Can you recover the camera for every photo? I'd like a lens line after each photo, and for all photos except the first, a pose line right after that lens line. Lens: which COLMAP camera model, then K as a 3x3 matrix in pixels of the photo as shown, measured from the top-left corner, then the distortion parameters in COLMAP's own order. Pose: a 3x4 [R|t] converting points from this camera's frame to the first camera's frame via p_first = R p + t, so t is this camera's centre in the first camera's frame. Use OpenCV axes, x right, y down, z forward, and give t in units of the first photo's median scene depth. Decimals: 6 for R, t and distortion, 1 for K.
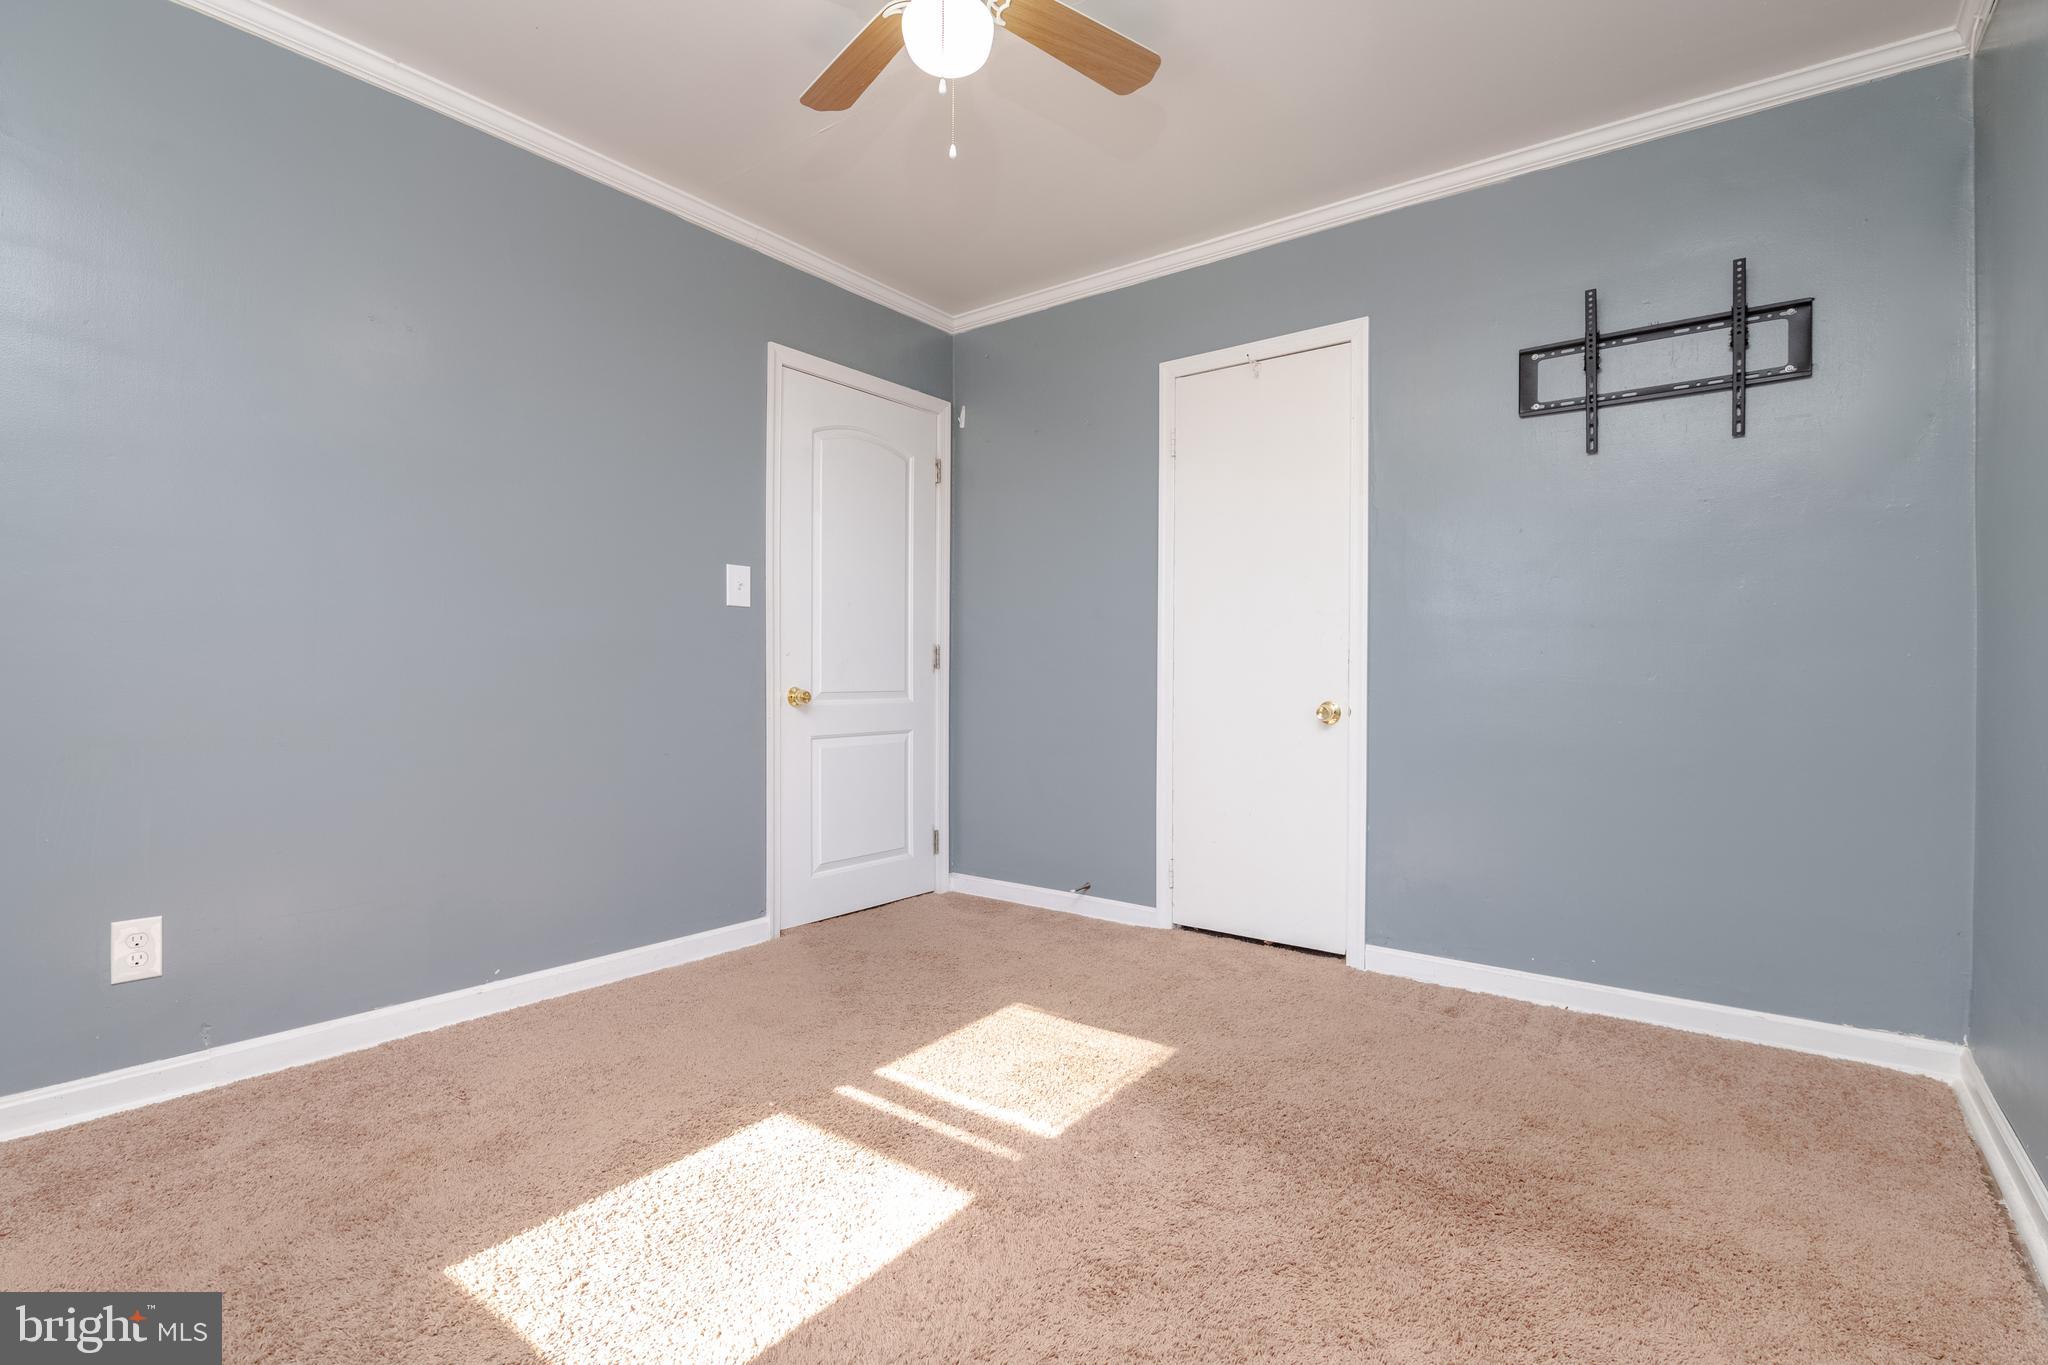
lens RADIAL K [[956.0, 0, 1036.5], [0, 956.0, 691.9], [0, 0, 1]] dist [0.000941, -0.010501]
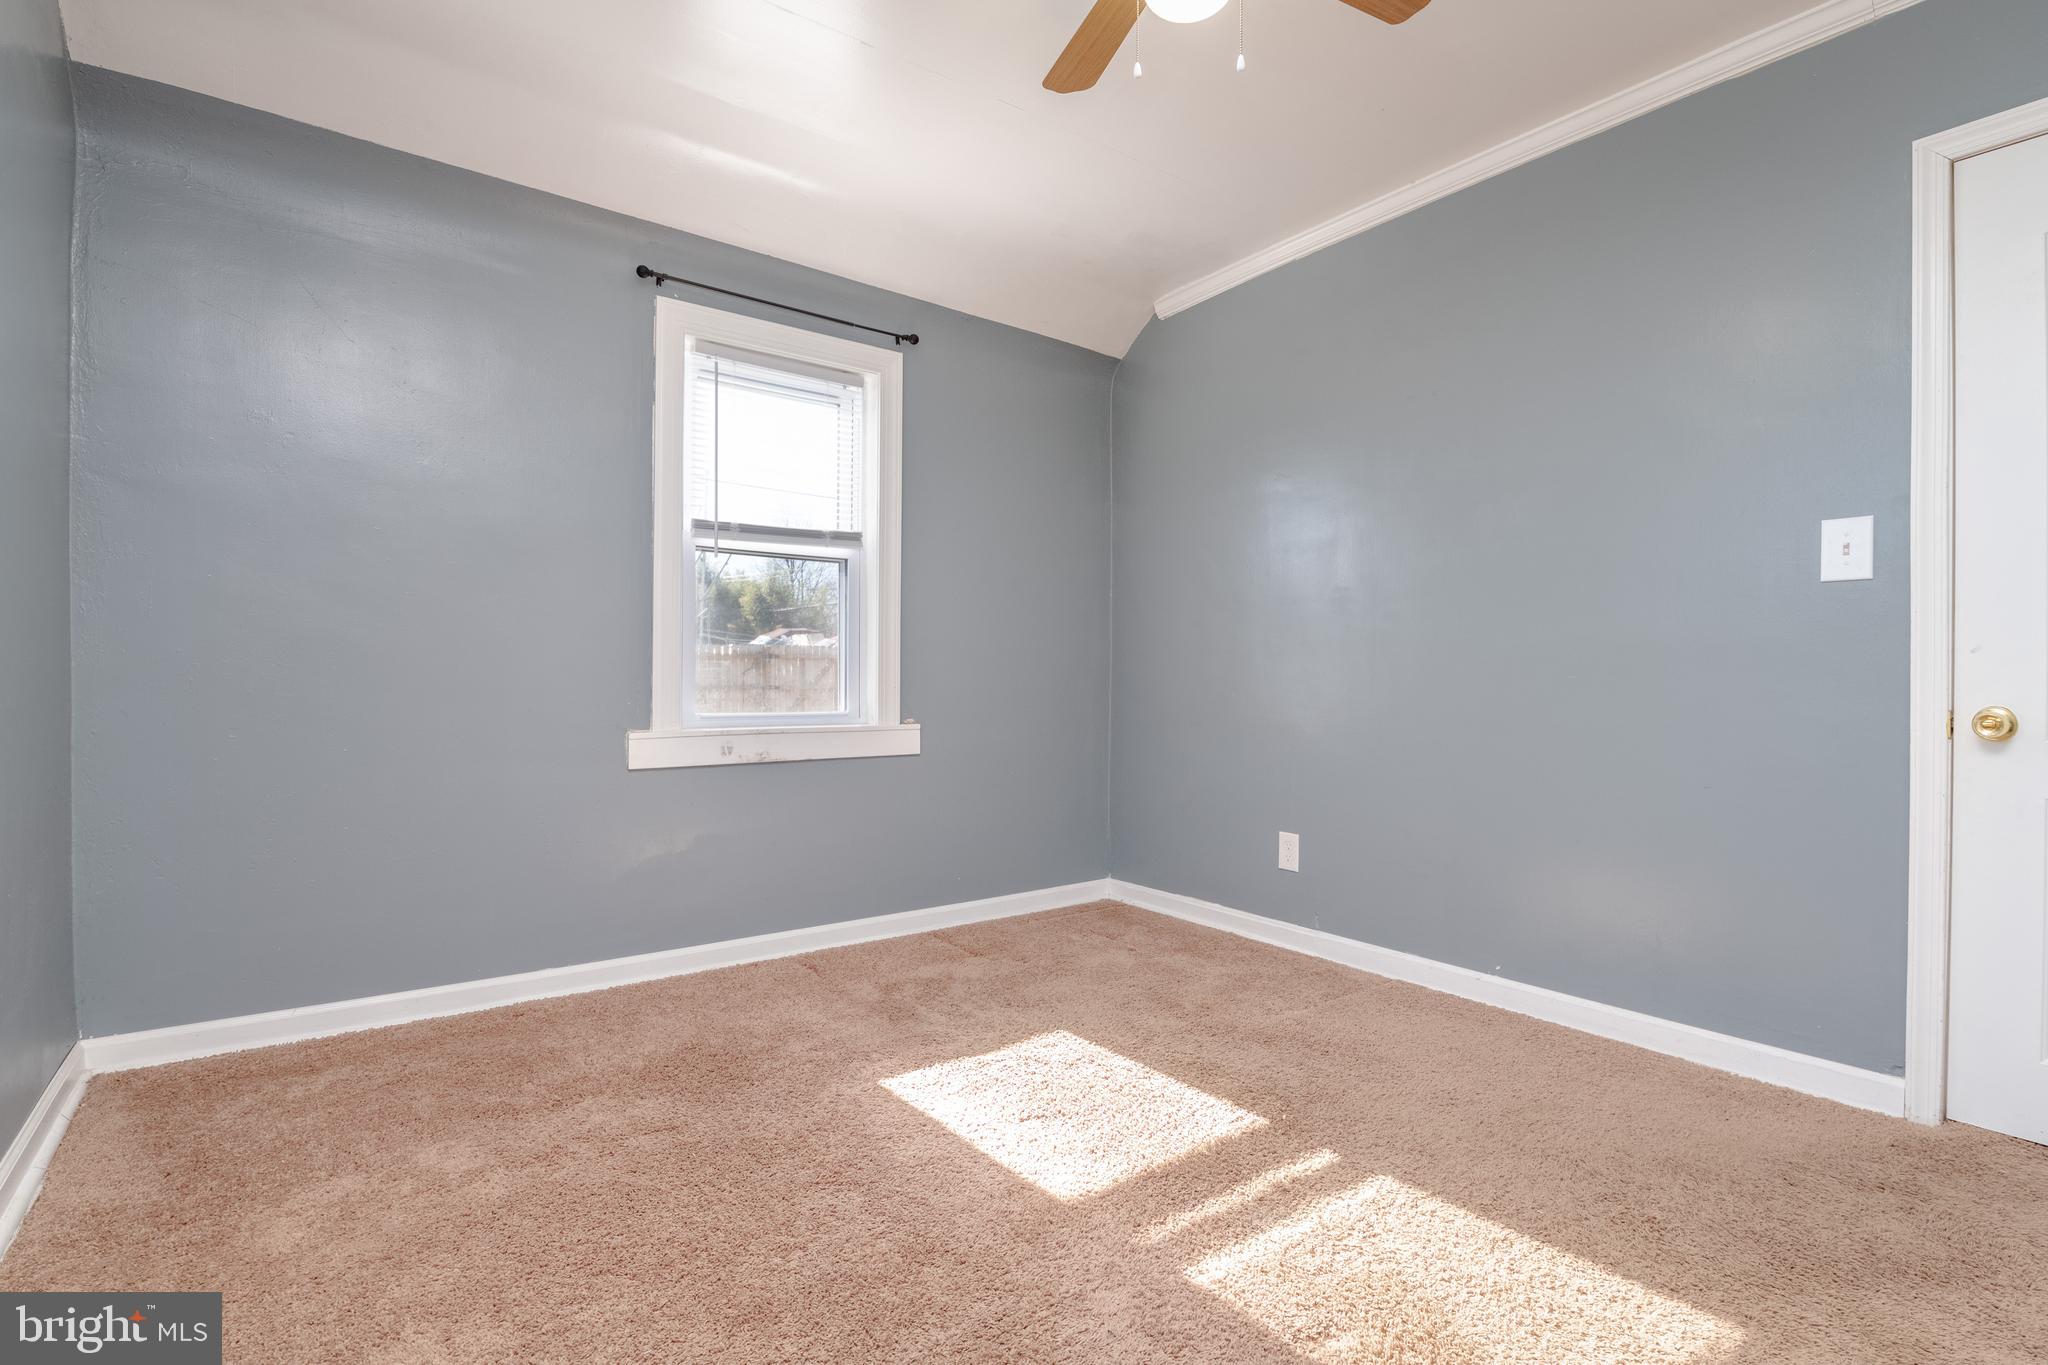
lens RADIAL K [[956.5, 0, 1020.0], [0, 956.5, 683.7], [0, 0, 1]] dist [-0.000241, -0.008782]
pose [[-0.283218, -0.000053, -0.959056, 0.589685], [-0.025223, 0.999654, 0.007394, -0.011184], [0.958724, 0.026285, -0.283122, 0.796673]]
